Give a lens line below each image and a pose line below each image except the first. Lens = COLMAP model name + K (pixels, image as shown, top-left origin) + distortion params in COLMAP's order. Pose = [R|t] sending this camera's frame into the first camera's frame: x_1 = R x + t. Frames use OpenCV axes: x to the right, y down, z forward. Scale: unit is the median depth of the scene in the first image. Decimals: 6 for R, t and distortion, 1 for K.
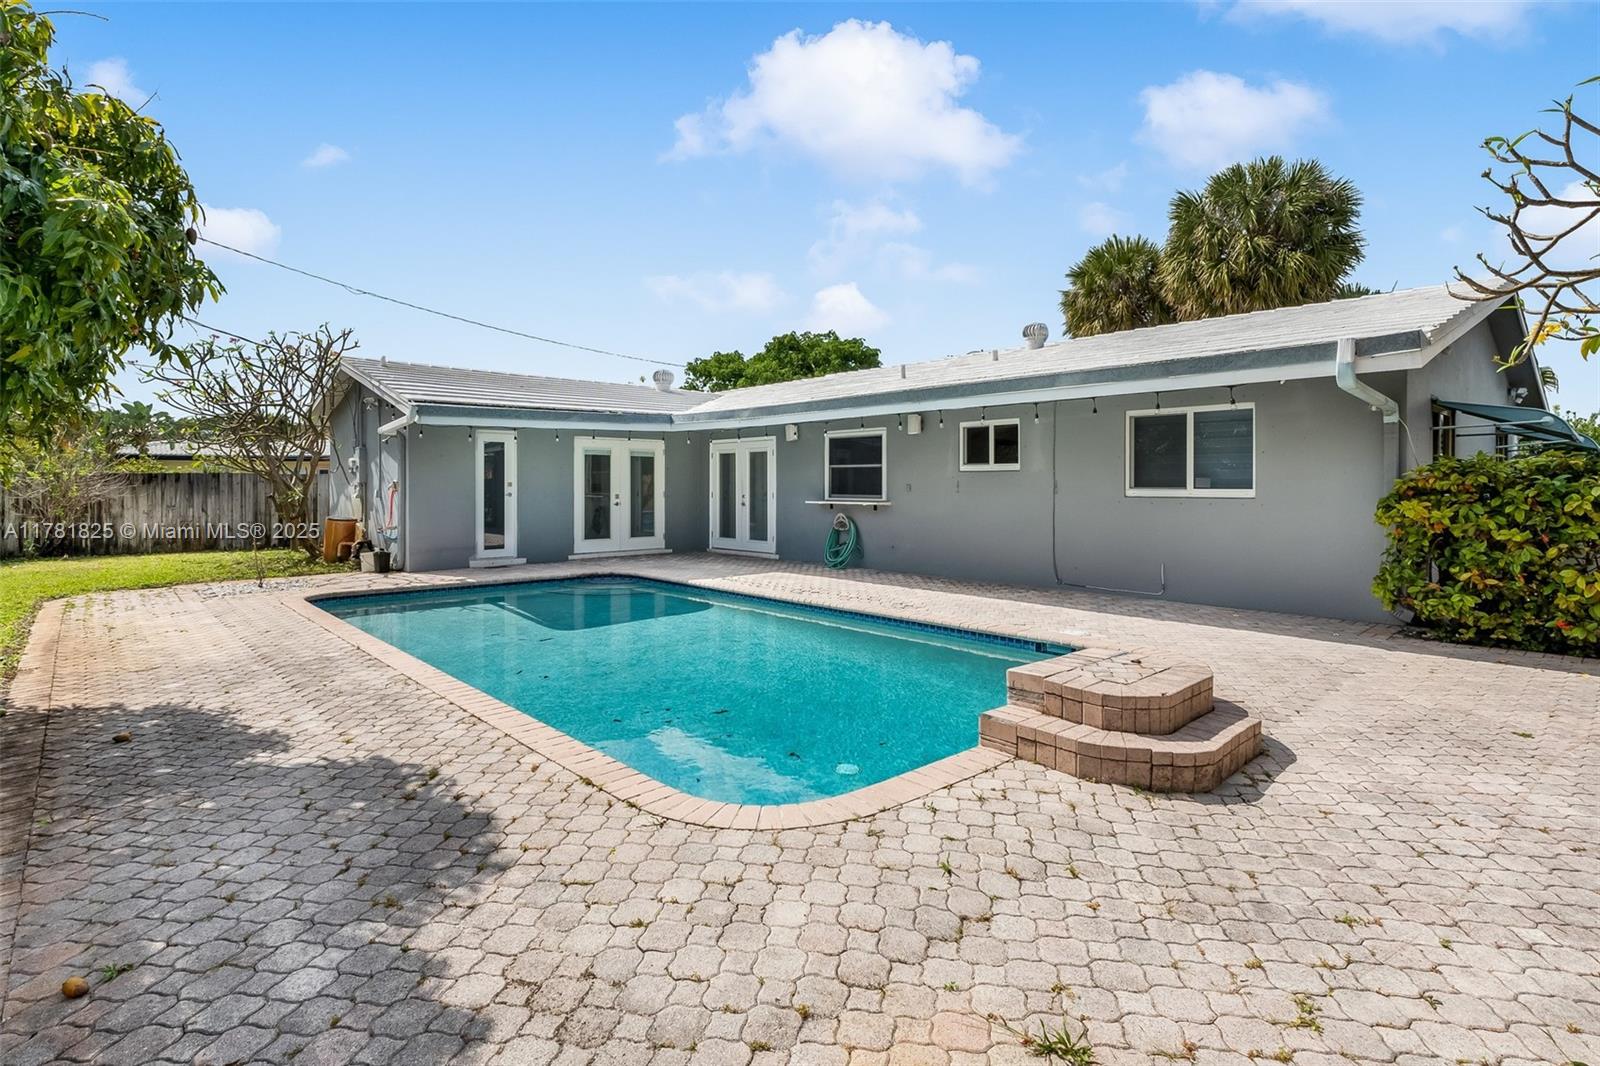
lens RADIAL K [[777.0, 0, 803.6], [0, 777.0, 493.7], [0, 0, 1]] dist [0.001002, -0.000057]
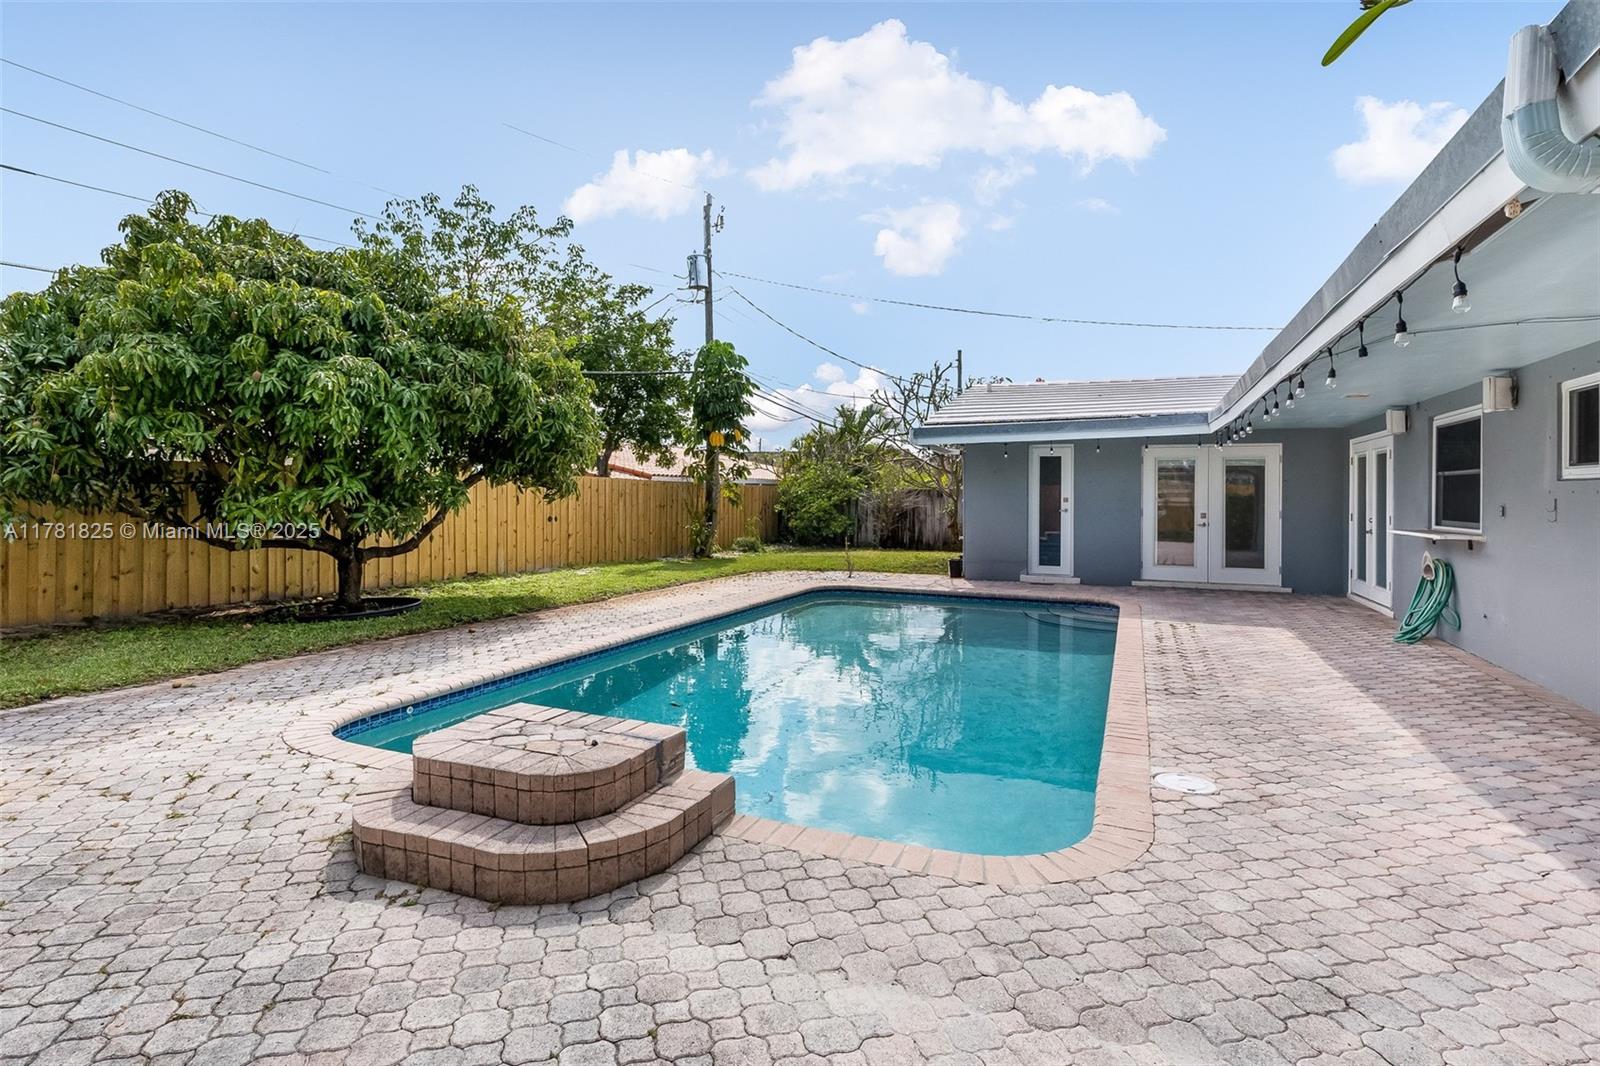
lens RADIAL K [[815.3, 0, 802.4], [0, 815.3, 501.5], [0, 0, 1]] dist [0.003036, 0.000416]
pose [[0.419227, 0.008431, -0.907842, 0.481296], [-0.016528, 0.999862, 0.001653, -0.007401], [0.907731, 0.014312, 0.419309, 0.336538]]
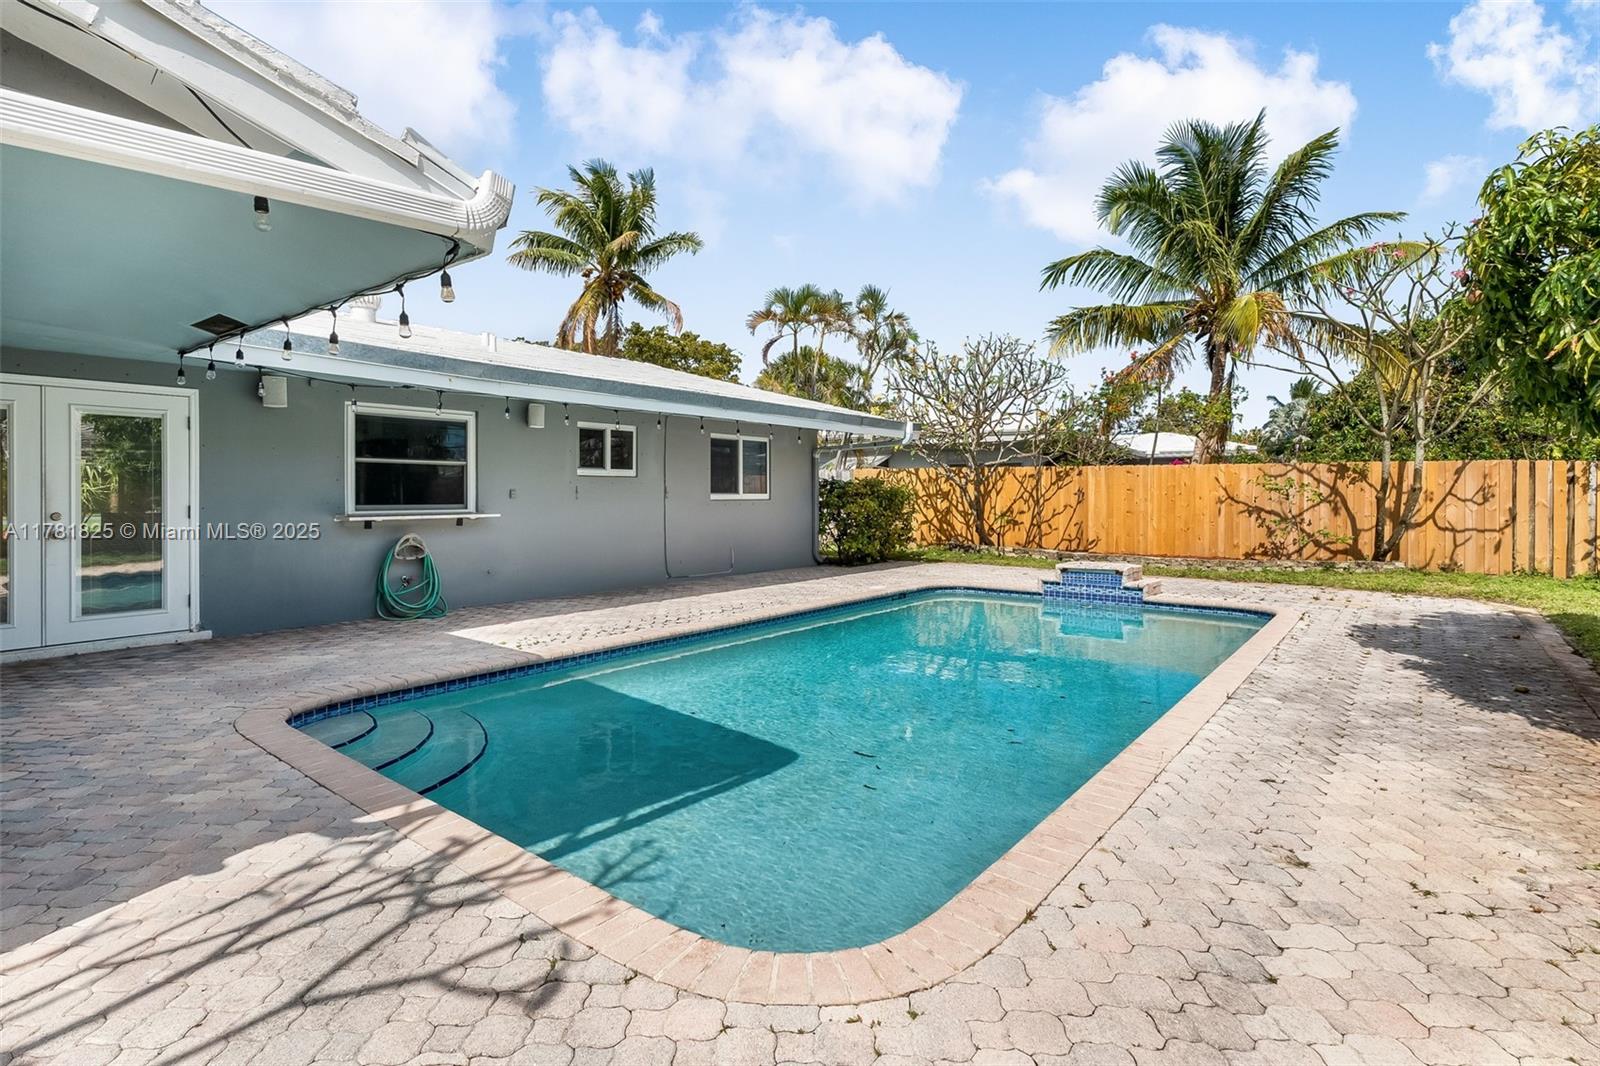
lens RADIAL K [[777.0, 0, 803.6], [0, 777.0, 493.7], [0, 0, 1]] dist [0.001002, -0.000057]
pose [[-0.148963, -0.001188, 0.988842, -0.737986], [0.010628, 0.999940, 0.002802, -0.007314], [-0.988786, 0.010927, -0.148941, 0.884521]]
